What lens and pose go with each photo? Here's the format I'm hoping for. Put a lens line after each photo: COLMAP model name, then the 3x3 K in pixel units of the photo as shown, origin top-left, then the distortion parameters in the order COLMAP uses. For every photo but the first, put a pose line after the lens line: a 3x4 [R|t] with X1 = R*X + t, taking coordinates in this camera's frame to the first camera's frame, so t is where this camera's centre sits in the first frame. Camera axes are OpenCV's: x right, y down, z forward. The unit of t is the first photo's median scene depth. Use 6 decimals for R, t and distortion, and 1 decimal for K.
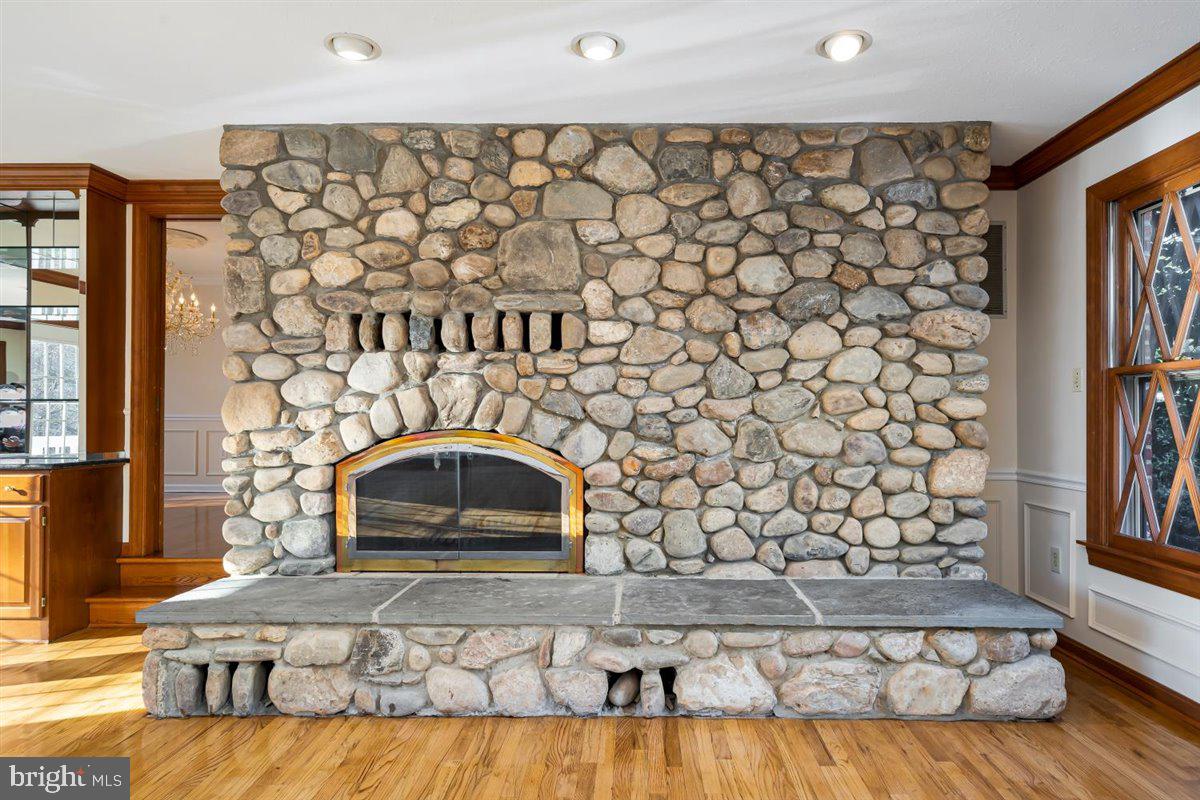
lens RADIAL K [[748.2, 0, 602.2], [0, 748.2, 399.7], [0, 0, 1]] dist [-0.002047, 0.000526]
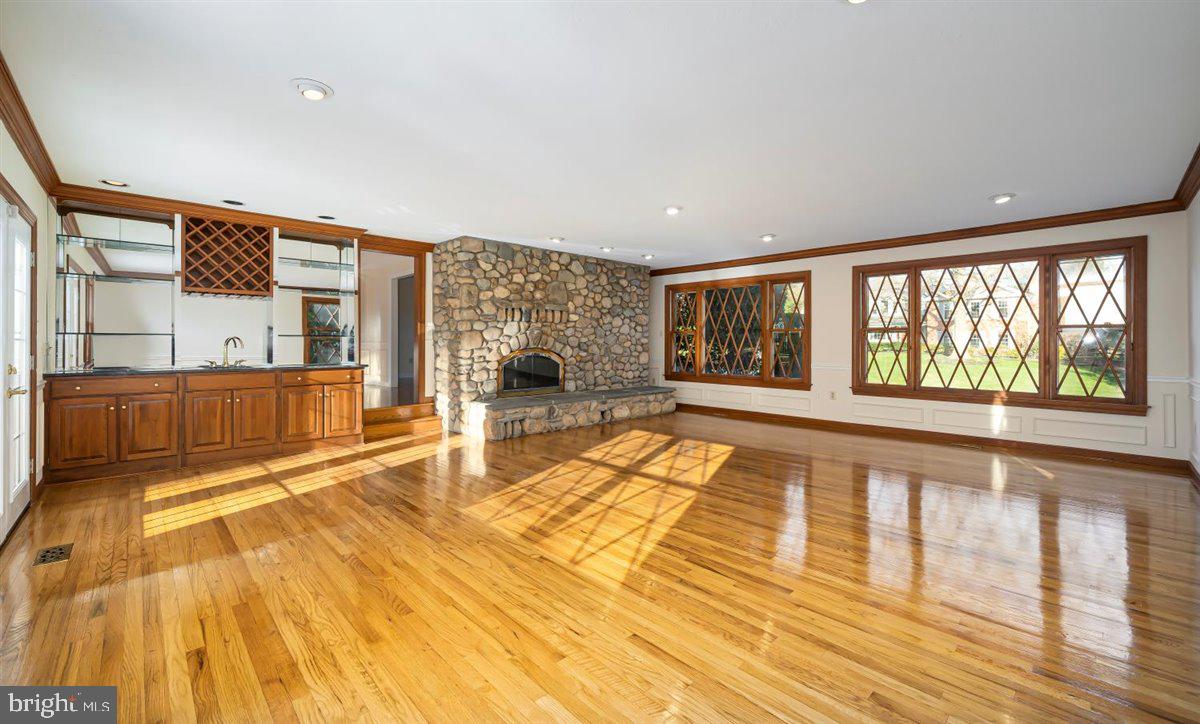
lens RADIAL K [[478.8, 0, 602.7], [0, 478.8, 343.8], [0, 0, 1]] dist [-0.002715, -0.000196]
pose [[0.716370, -0.002633, 0.697716, -1.357670], [-0.007178, 0.999912, 0.011143, -0.000013], [-0.697684, -0.012990, 0.716288, -0.588201]]
